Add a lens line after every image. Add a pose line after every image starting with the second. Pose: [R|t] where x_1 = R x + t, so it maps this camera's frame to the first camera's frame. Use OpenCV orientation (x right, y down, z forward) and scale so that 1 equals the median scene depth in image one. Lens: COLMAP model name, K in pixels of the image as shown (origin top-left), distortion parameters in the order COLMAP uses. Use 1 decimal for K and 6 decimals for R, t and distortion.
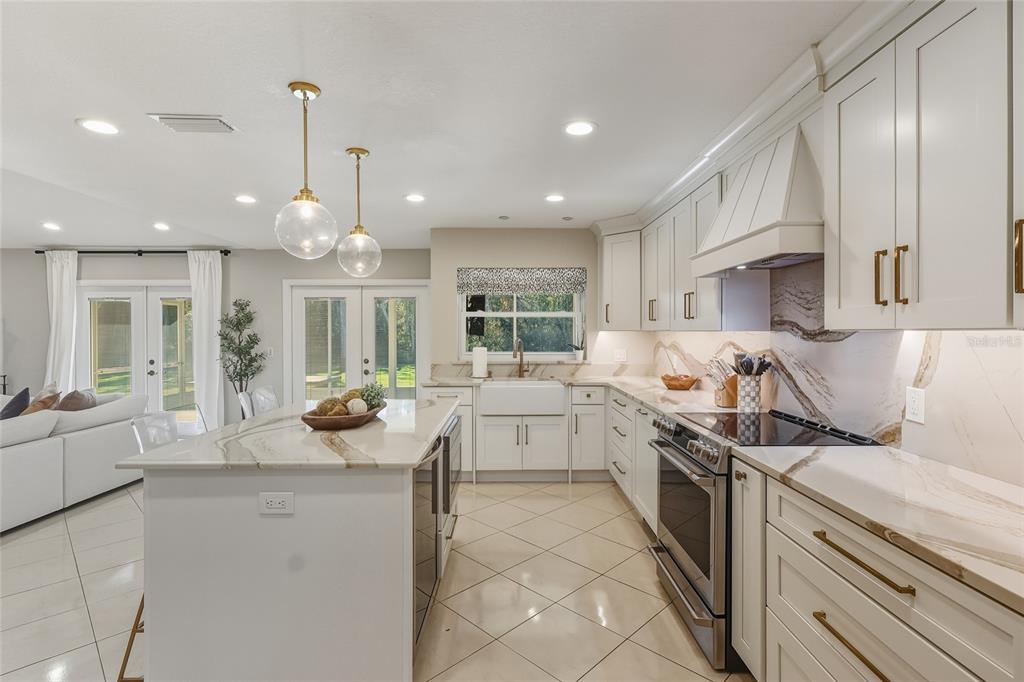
lens RADIAL K [[483.8, 0, 515.6], [0, 483.8, 337.1], [0, 0, 1]] dist [0.005507, -0.001057]
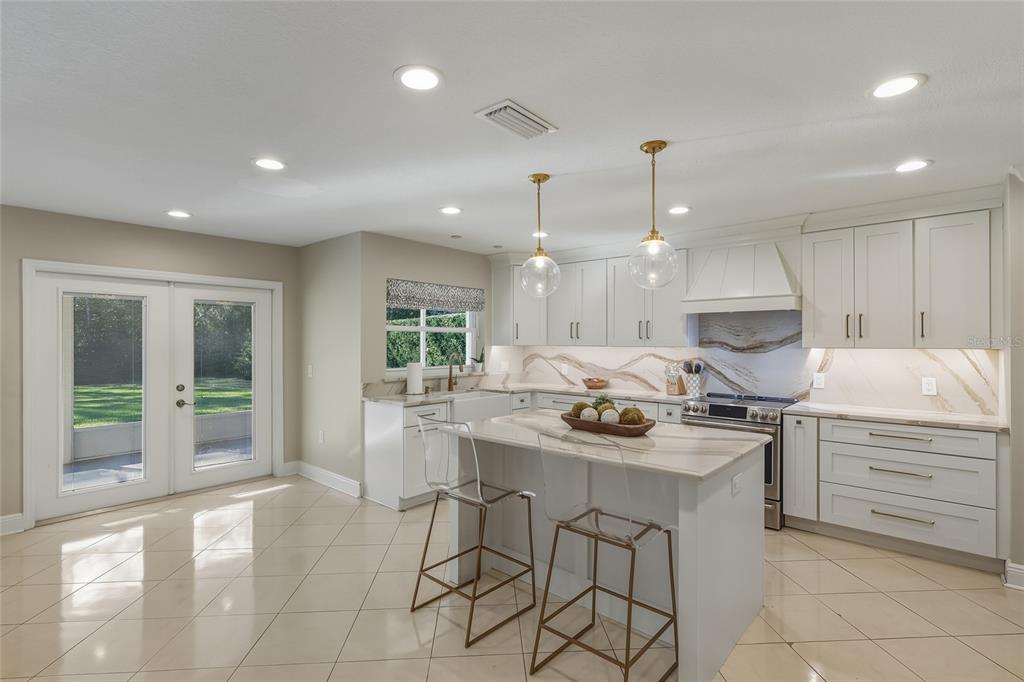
lens RADIAL K [[483.8, 0, 515.3], [0, 483.8, 336.3], [0, 0, 1]] dist [0.005507, -0.001057]
pose [[0.666623, 0.011016, 0.745314, -1.156338], [0.005864, 0.999782, -0.020022, -0.019100], [-0.745372, 0.017718, 0.666413, 0.352372]]
